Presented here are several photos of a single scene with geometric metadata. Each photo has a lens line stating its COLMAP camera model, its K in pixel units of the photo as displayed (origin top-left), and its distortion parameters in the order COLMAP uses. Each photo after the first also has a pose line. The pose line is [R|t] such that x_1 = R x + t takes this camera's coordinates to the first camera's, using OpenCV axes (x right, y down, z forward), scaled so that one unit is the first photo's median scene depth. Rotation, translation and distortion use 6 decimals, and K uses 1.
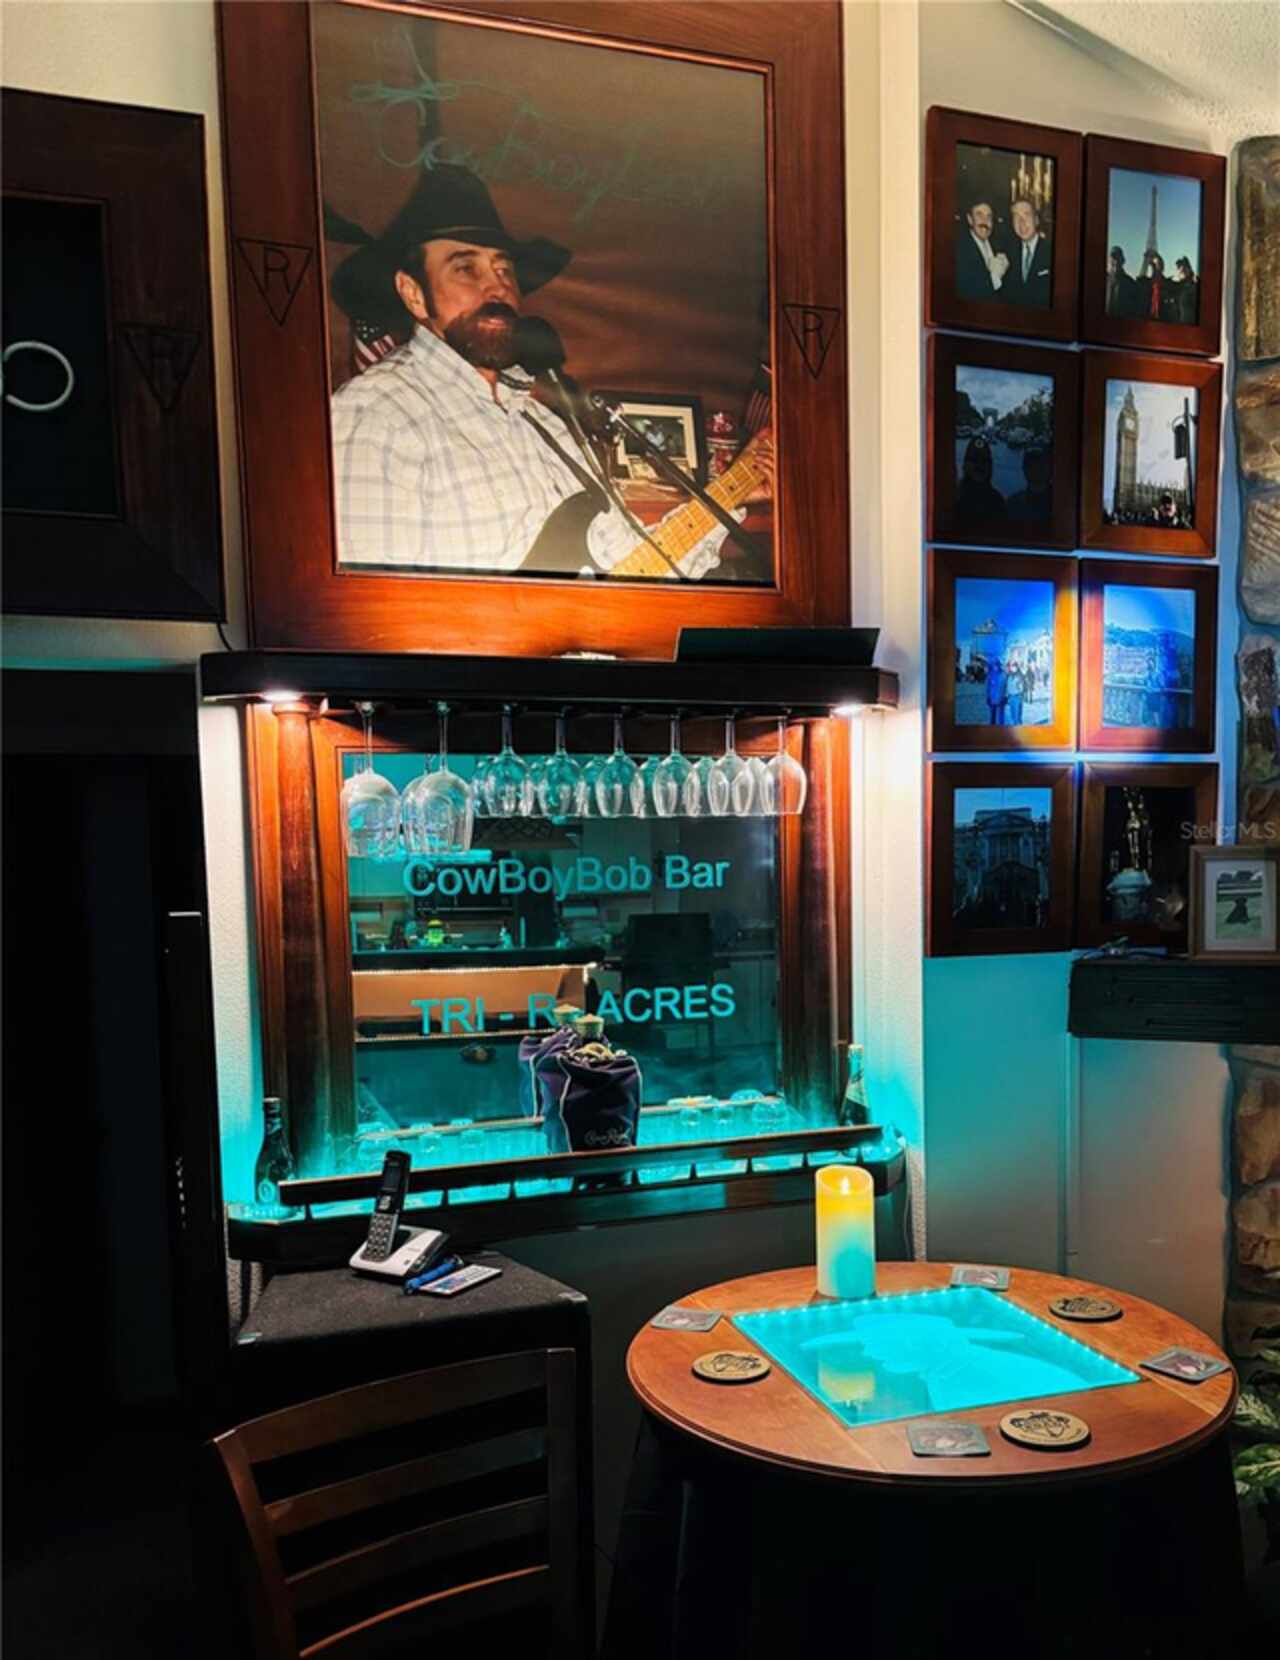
lens RADIAL K [[1442.9, 0, 722.7], [0, 1442.9, 946.7], [0, 0, 1]] dist [0.039130, -0.022473]
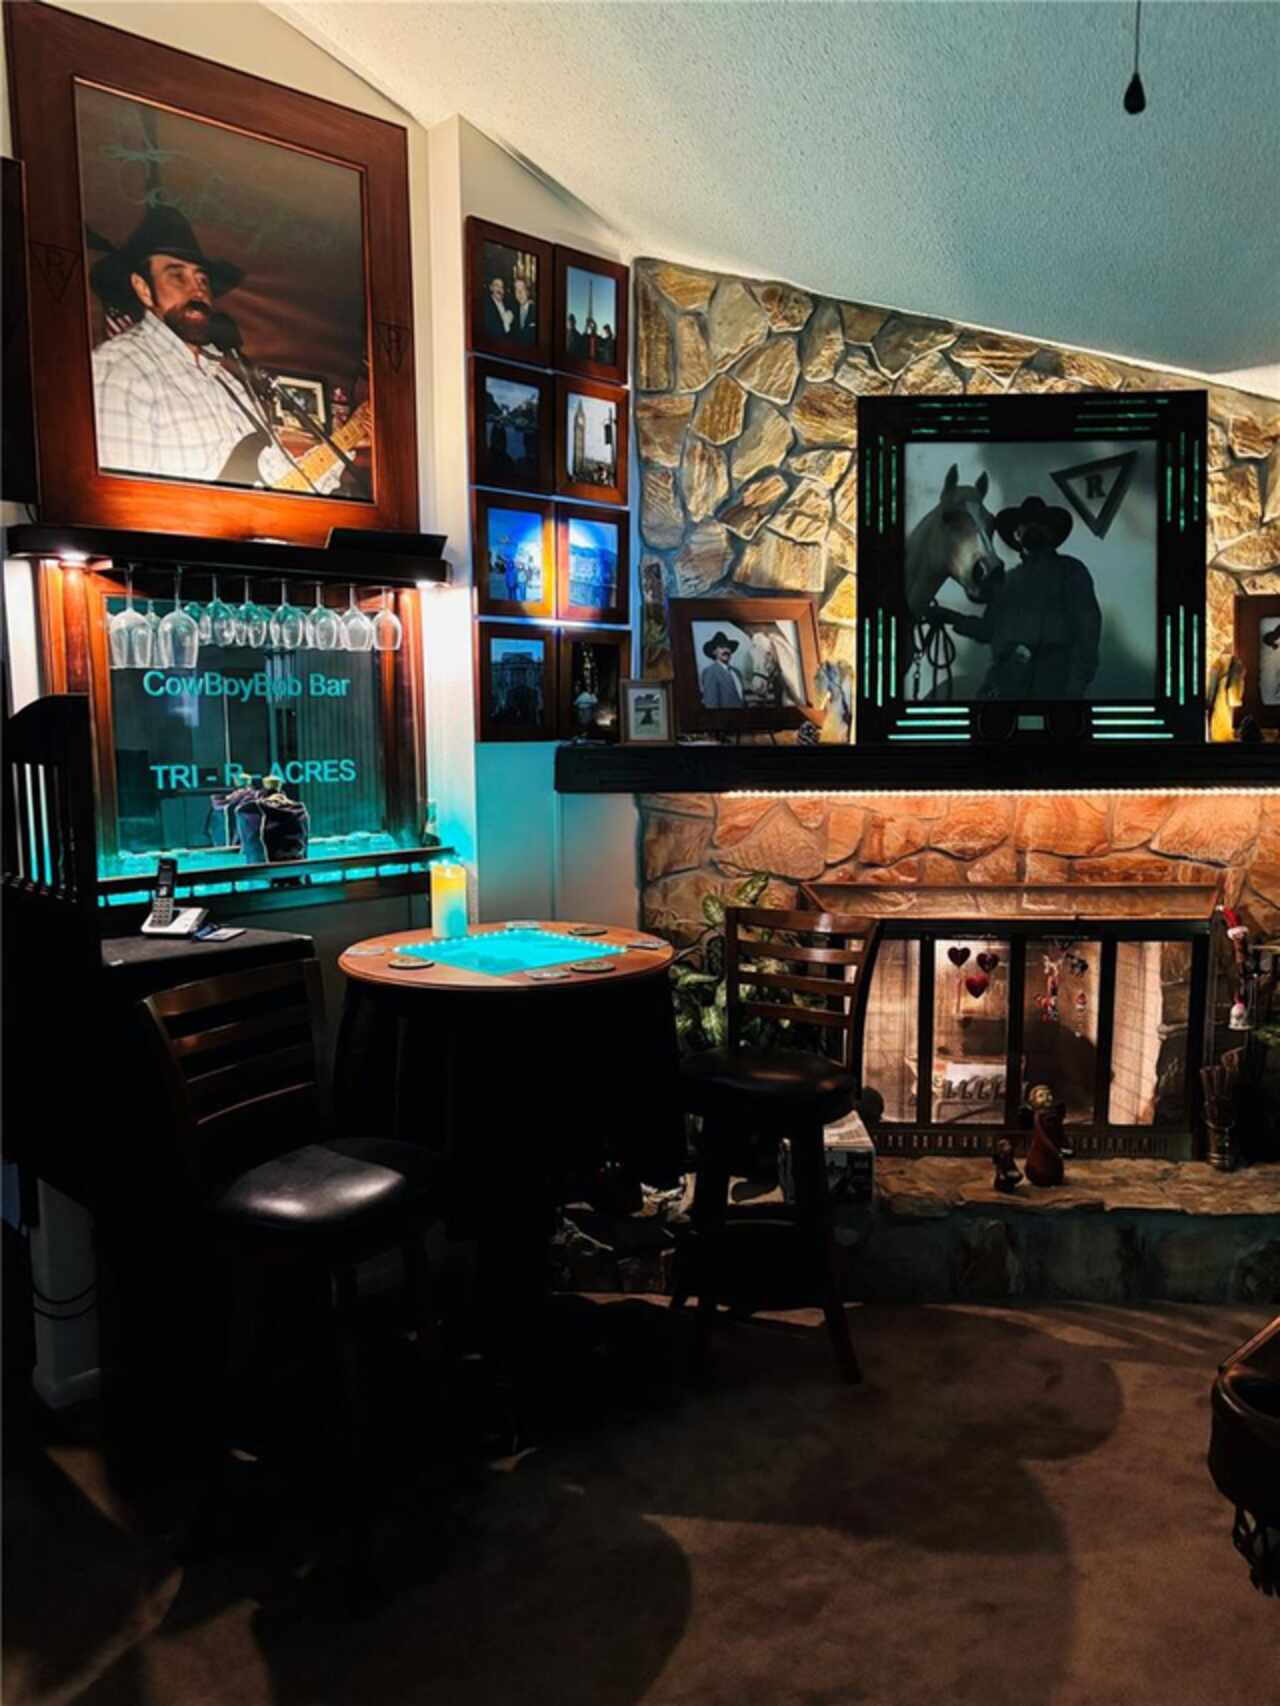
lens RADIAL K [[1298.3, 0, 650.5], [0, 1298.3, 841.5], [0, 0, 1]] dist [0.013209, -0.012633]
pose [[0.910271, -0.026990, 0.413133, -0.302800], [0.015920, 0.999417, 0.030216, 0.082587], [-0.413708, -0.020928, 0.910169, -0.433189]]
